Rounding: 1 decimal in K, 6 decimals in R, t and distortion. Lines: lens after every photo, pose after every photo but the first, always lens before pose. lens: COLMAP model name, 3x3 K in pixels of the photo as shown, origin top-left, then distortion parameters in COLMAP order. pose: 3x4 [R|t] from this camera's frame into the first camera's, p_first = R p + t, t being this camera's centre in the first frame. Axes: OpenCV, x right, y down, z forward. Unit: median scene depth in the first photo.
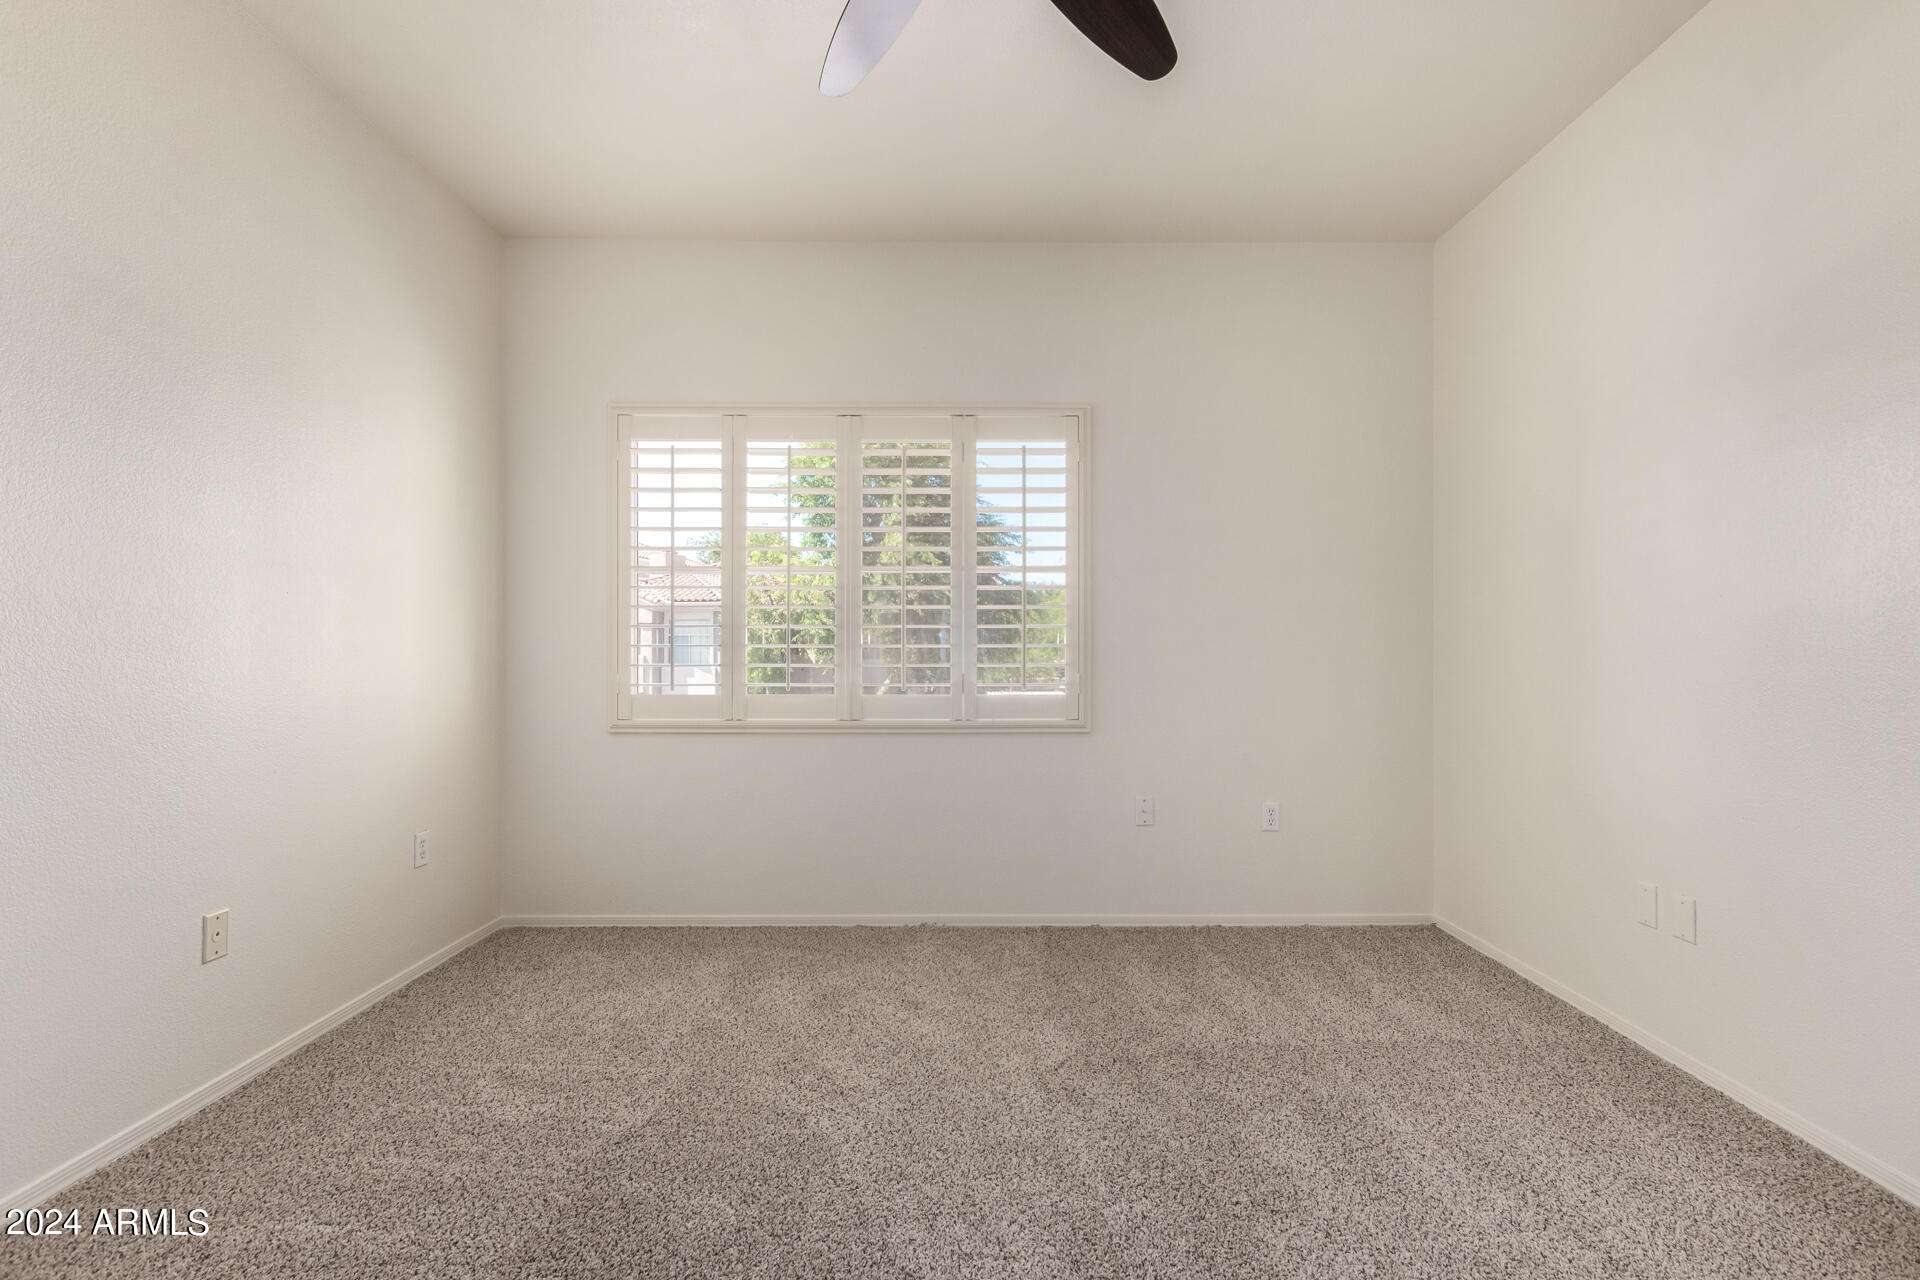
lens RADIAL K [[902.5, 0, 901.9], [0, 902.5, 646.2], [0, 0, 1]] dist [0.008727, -0.000164]
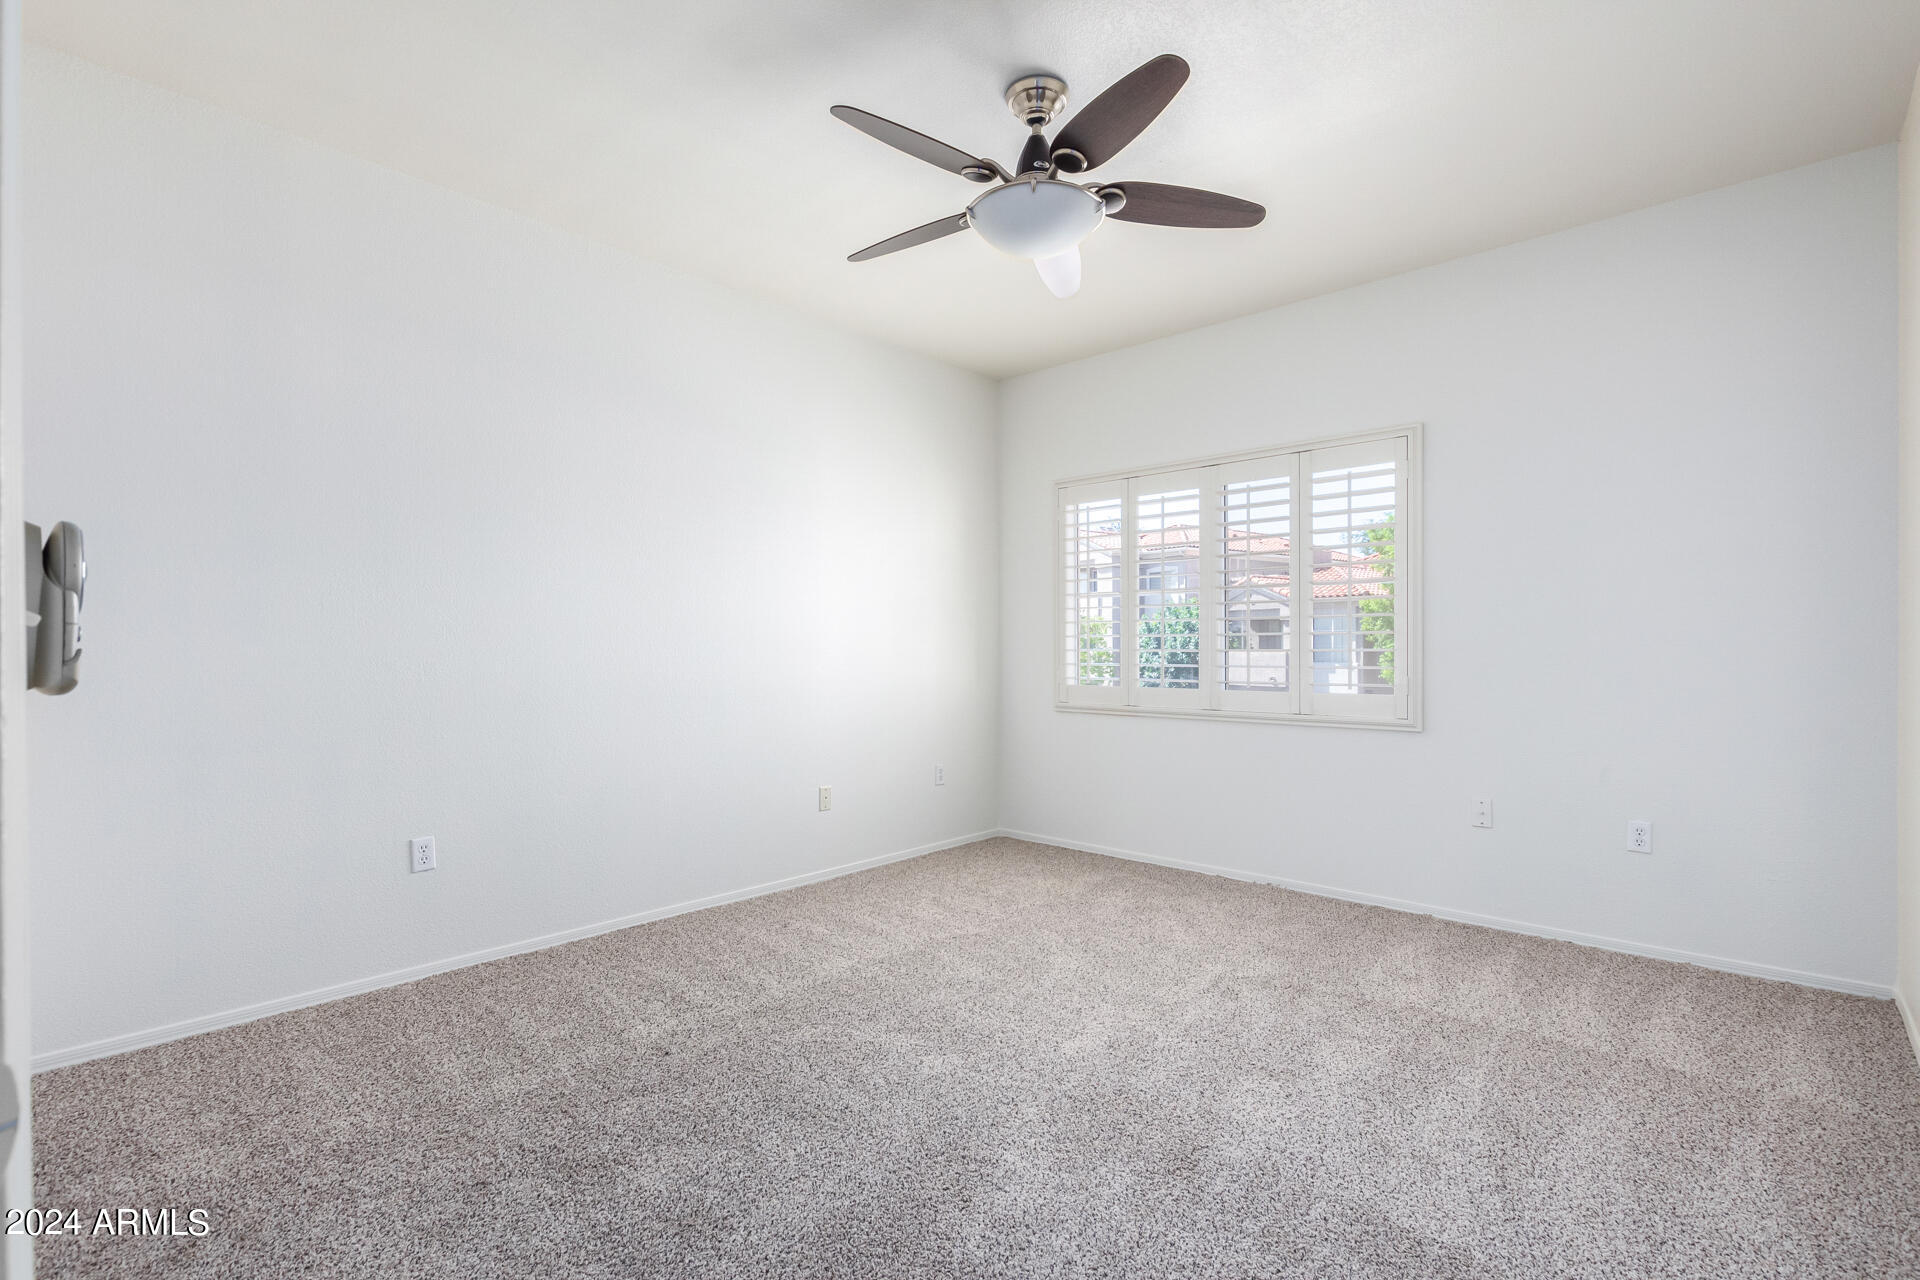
lens RADIAL K [[873.5, 0, 964.1], [0, 873.5, 648.3], [0, 0, 1]] dist [0.008097, -0.003055]
pose [[0.730252, -0.002908, -0.683172, 0.525507], [-0.008166, 0.999882, -0.012986, 0.015608], [0.683129, 0.015061, 0.730143, -0.121130]]
